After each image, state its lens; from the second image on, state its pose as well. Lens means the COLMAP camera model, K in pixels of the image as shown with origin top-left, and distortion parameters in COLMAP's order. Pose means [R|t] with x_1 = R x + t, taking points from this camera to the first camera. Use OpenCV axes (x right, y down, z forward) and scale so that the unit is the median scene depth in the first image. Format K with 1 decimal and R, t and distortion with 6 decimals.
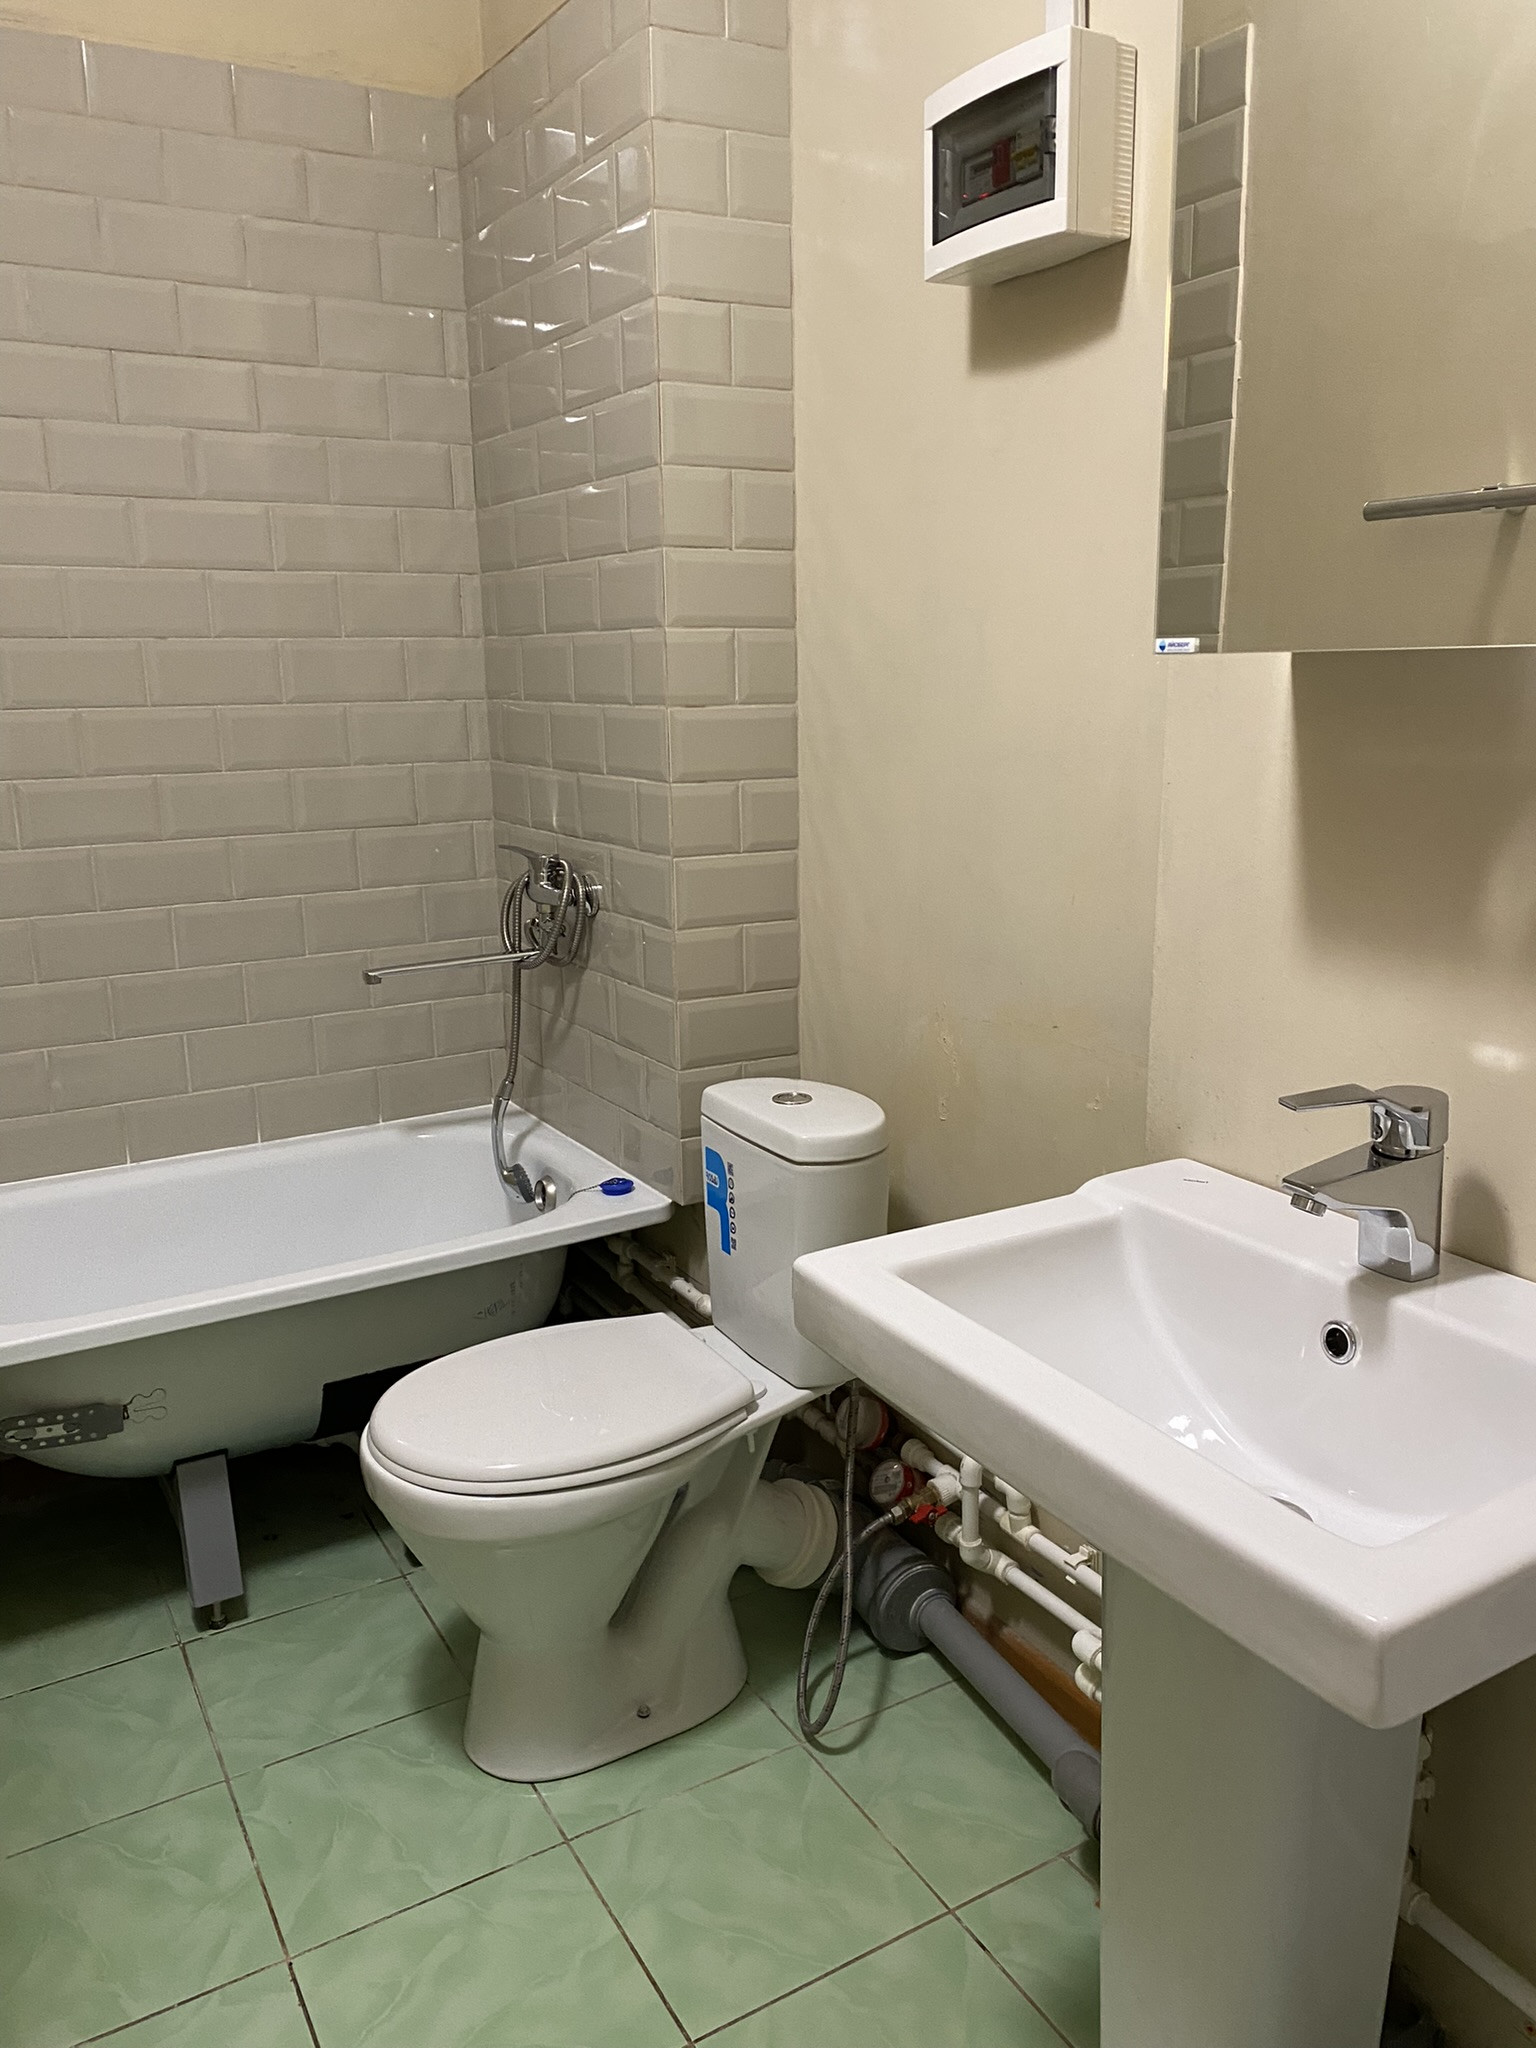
lens RADIAL K [[1538.2, 0, 779.7], [0, 1538.2, 1023.0], [0, 0, 1]] dist [0.052762, -0.063042]
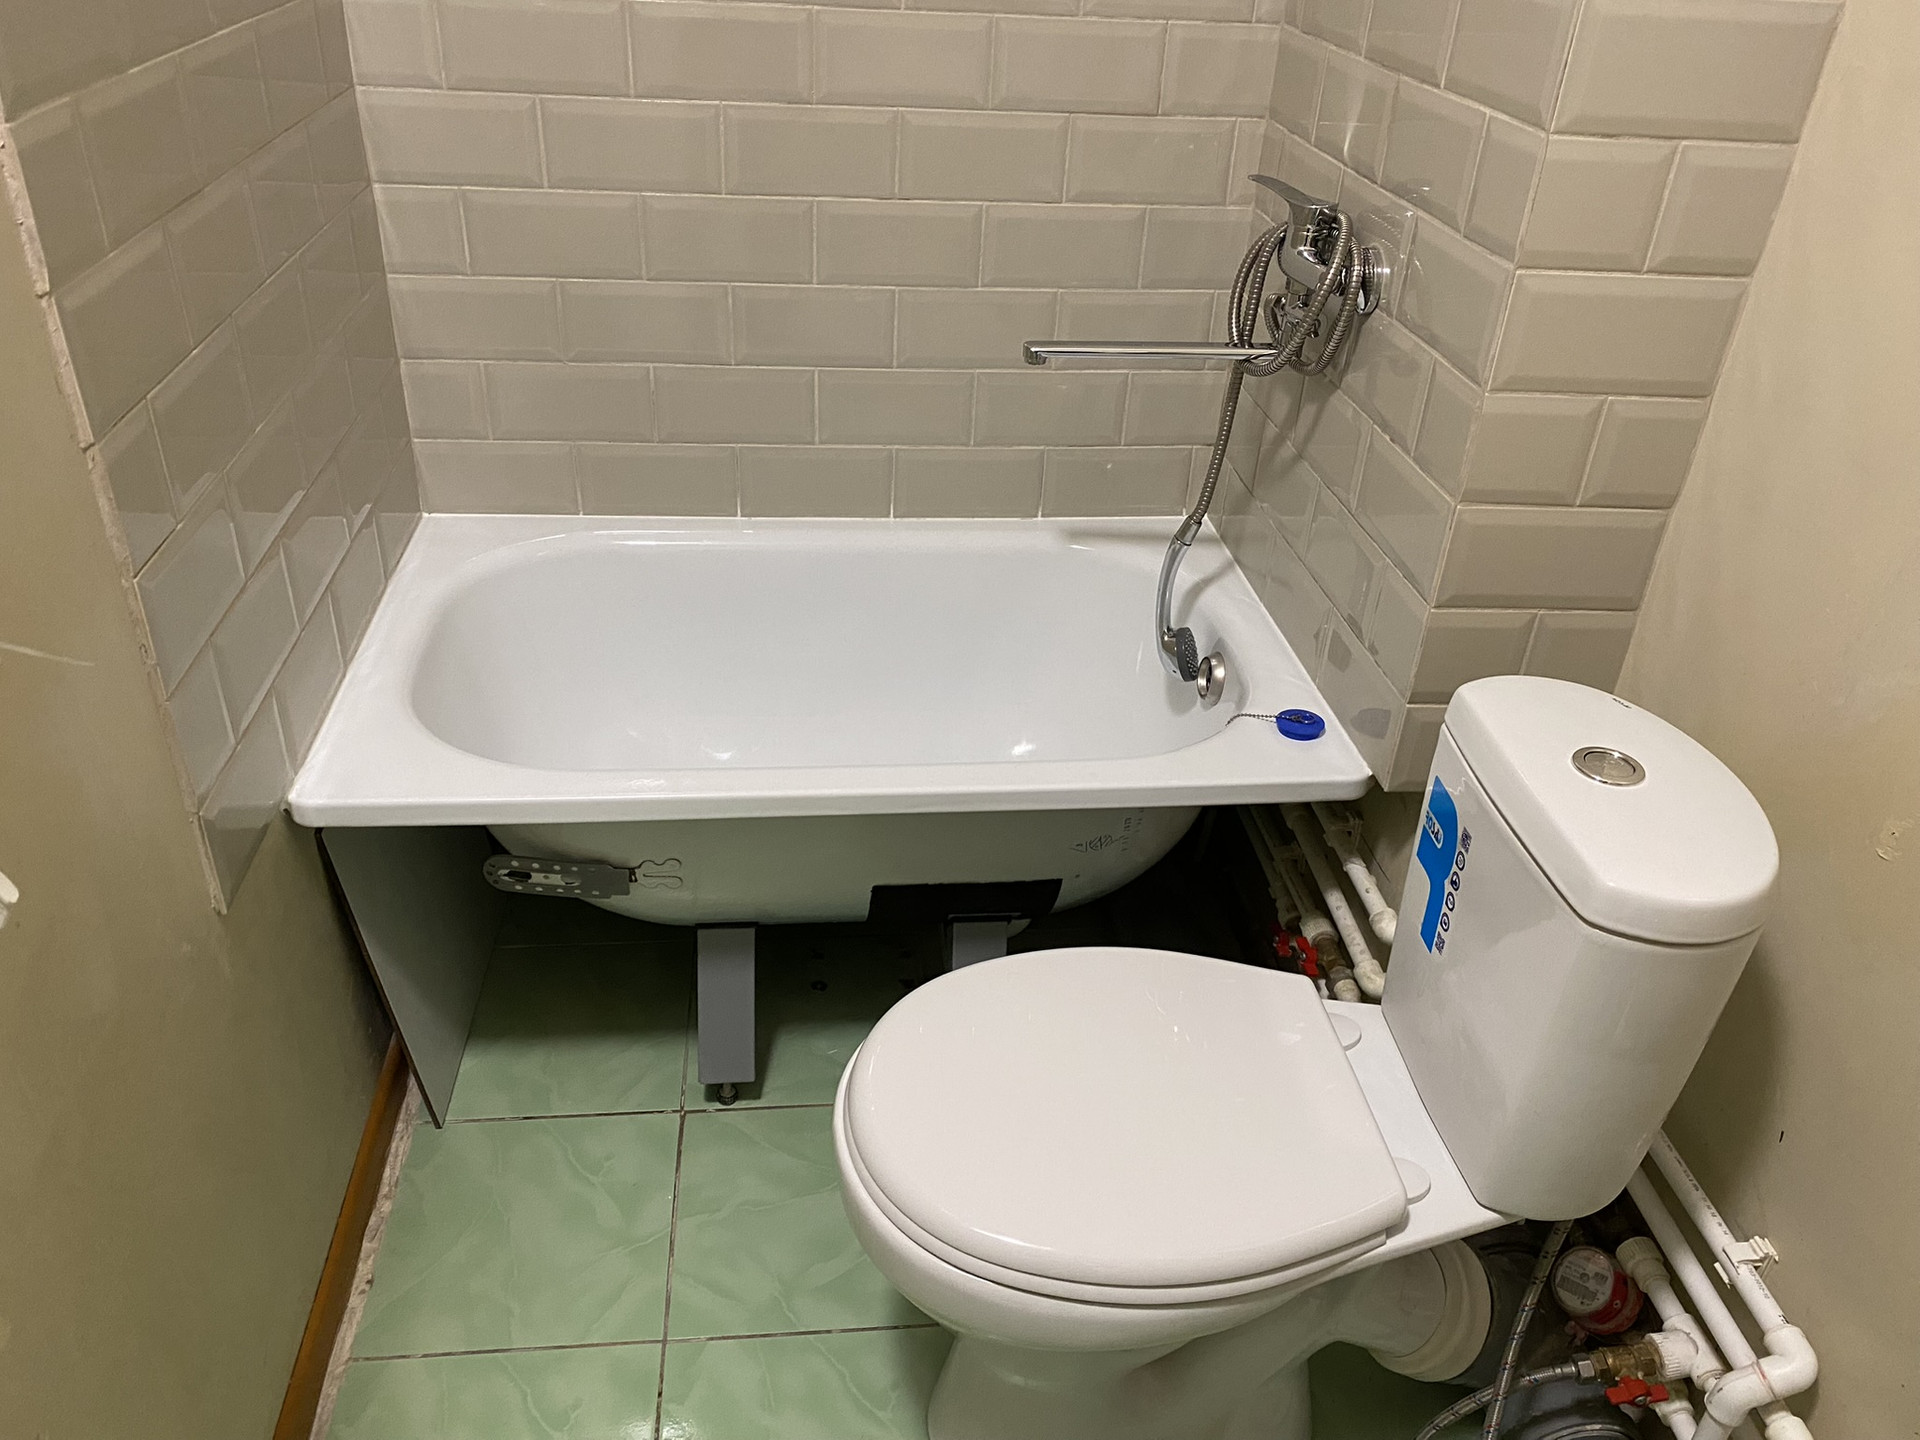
lens RADIAL K [[1442.1, 0, 960.5], [0, 1442.1, 736.2], [0, 0, 1]] dist [0.052762, -0.063042]
pose [[0.909909, 0.266863, -0.317567, -0.034388], [-0.153526, 0.927871, 0.339833, -0.086794], [0.385350, -0.260462, 0.885248, 0.342904]]
